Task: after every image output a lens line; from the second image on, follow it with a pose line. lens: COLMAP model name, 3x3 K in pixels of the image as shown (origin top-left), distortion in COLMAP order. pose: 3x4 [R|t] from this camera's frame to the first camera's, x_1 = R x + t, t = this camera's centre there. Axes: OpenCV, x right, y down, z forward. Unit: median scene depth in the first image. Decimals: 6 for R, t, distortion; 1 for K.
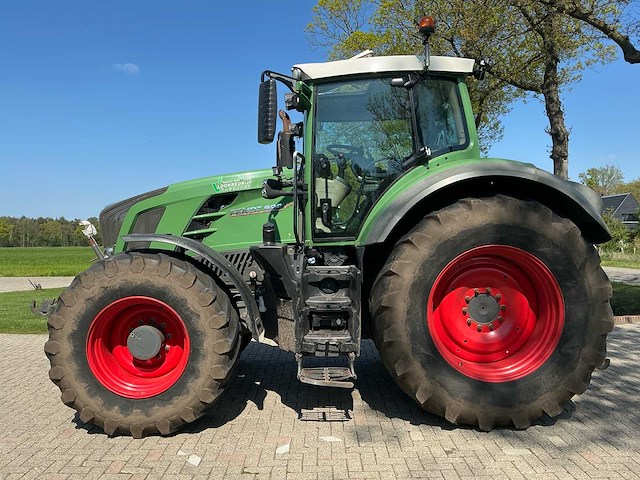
lens RADIAL K [[528.6, 0, 320.0], [0, 528.6, 240.0], [0, 0, 1]] dist [0.138349, -0.278788]
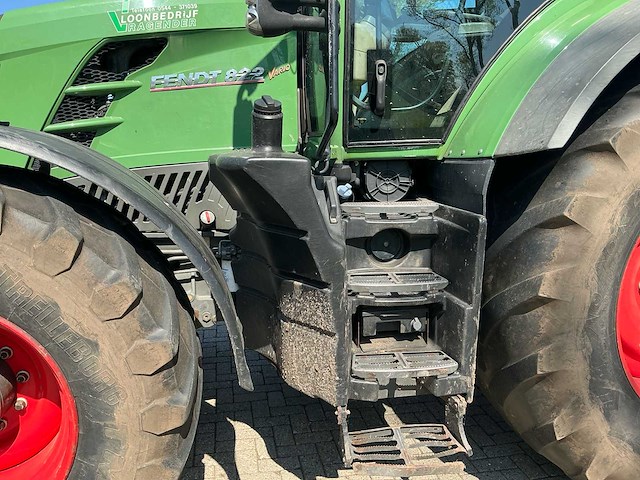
lens RADIAL K [[531.0, 0, 320.0], [0, 531.0, 240.0], [0, 0, 1]] dist [0.143454, -0.283283]
pose [[0.983323, -0.021236, 0.180624, -0.128644], [-0.008286, 0.986897, 0.161137, 0.007347], [-0.181679, -0.159947, 0.970263, 0.567850]]
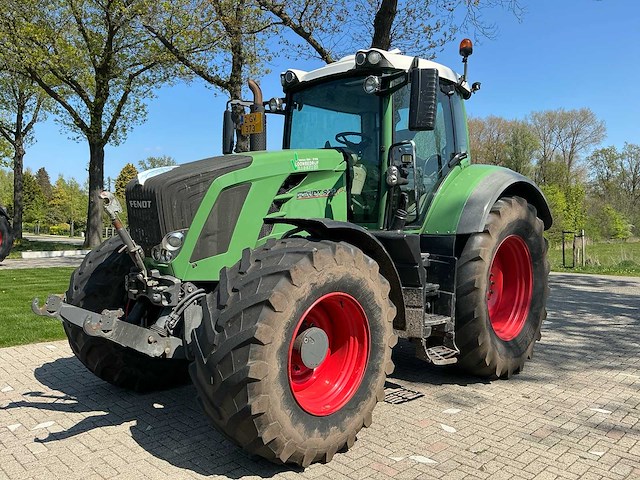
lens RADIAL K [[528.6, 0, 320.0], [0, 528.6, 240.0], [0, 0, 1]] dist [0.138349, -0.278788]
pose [[0.701005, 0.001563, 0.713155, -0.875896], [-0.024197, 0.999474, 0.021595, 0.004355], [-0.712746, -0.032394, 0.700674, 0.400374]]
